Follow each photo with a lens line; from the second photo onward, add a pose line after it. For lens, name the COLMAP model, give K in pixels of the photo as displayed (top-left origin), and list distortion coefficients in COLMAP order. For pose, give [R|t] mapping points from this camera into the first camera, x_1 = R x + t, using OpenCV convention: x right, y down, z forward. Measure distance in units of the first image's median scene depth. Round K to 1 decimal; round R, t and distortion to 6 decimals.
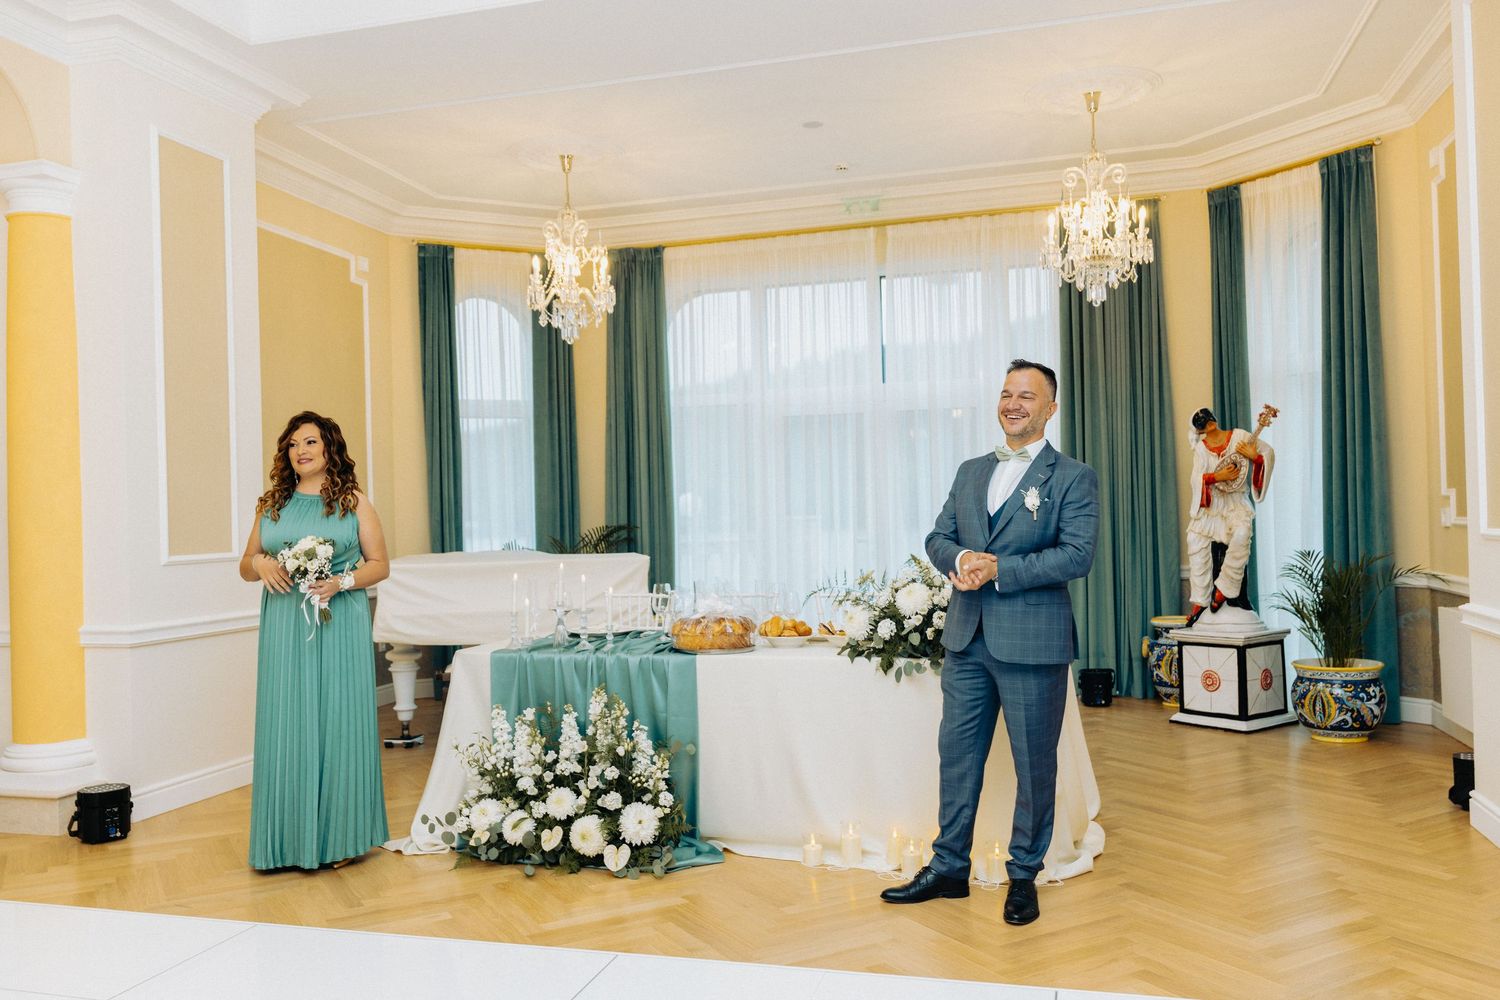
lens RADIAL K [[1213.1, 0, 751.7], [0, 1213.1, 501.1], [0, 0, 1]] dist [0.011209, -0.002148]
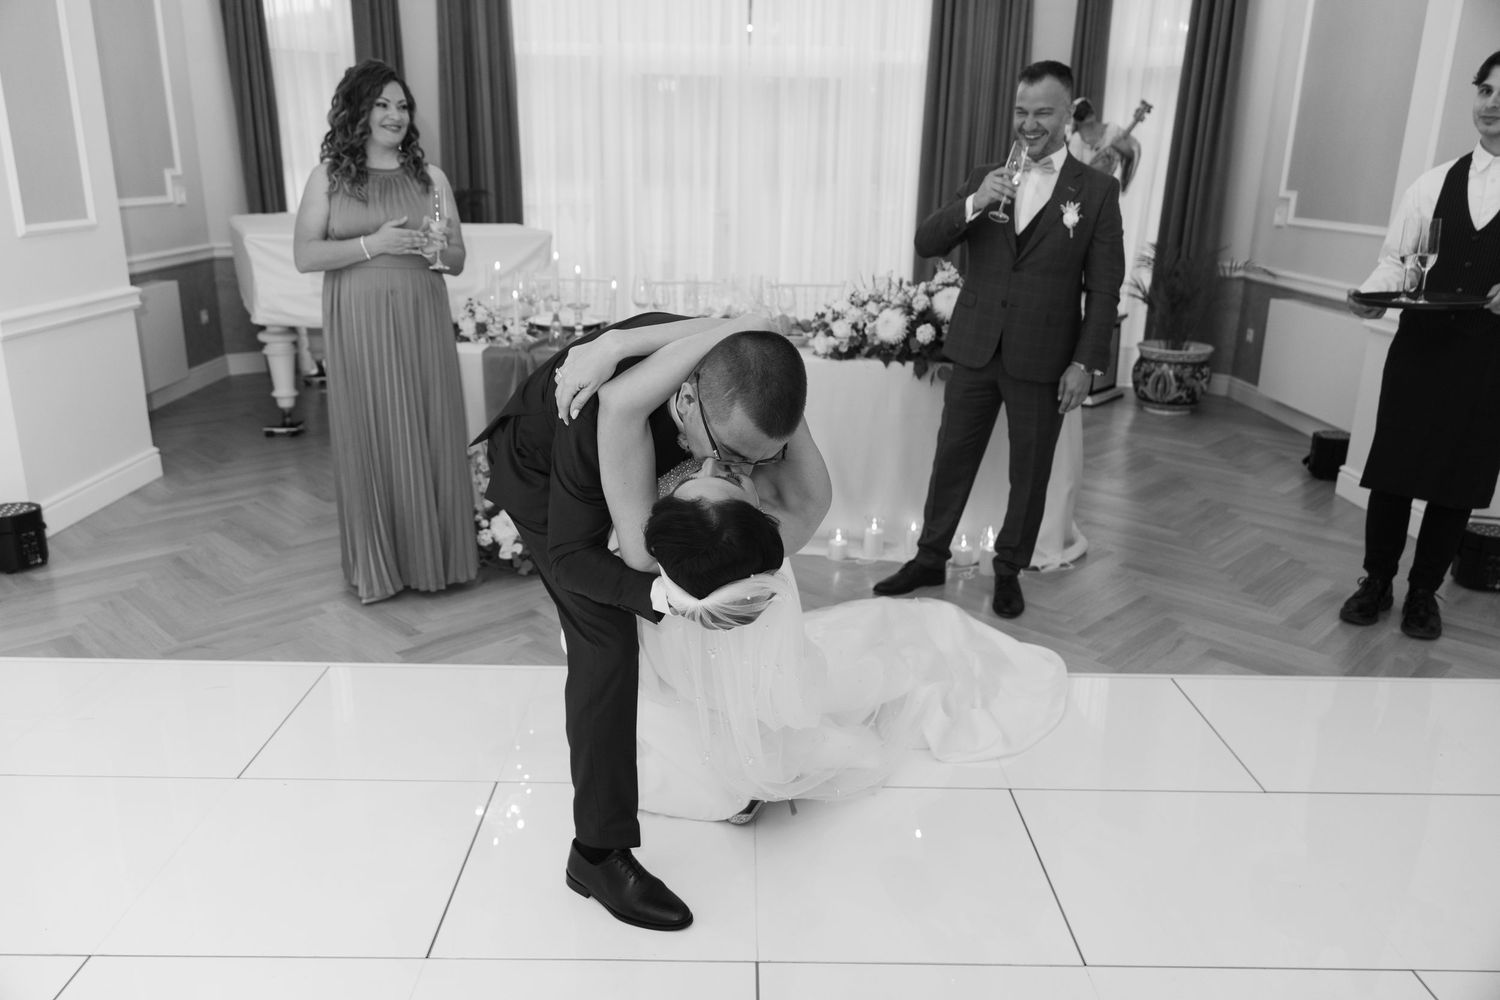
lens RADIAL K [[1120.4, 0, 751.2], [0, 1120.4, 498.9], [0, 0, 1]] dist [0.030399, -0.024082]
pose [[0.957782, -0.040364, 0.284647, -0.204806], [-0.046494, 0.955315, 0.291910, -0.019397], [-0.283710, -0.292821, 0.913107, 0.107934]]
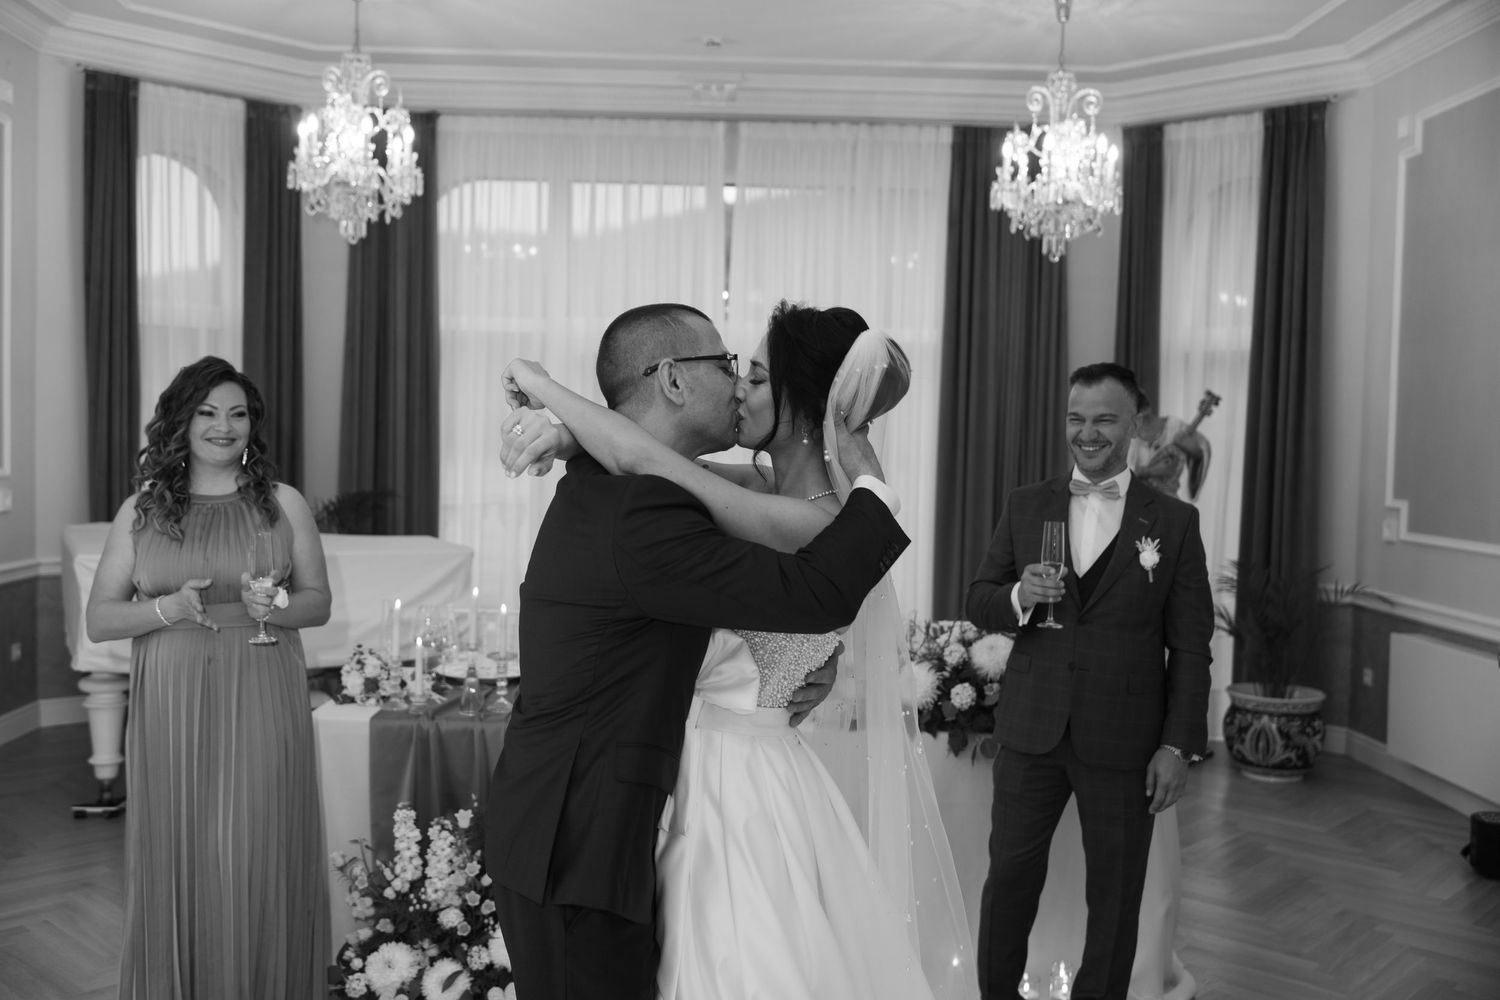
lens RADIAL K [[1420.4, 0, 754.2], [0, 1420.4, 491.8], [0, 0, 1]] dist [-0.004772, 0.000000]
pose [[0.951359, 0.035759, 0.306003, -0.198839], [-0.051411, 0.997741, 0.043240, -0.036672], [-0.303766, -0.056869, 0.951048, 0.143303]]
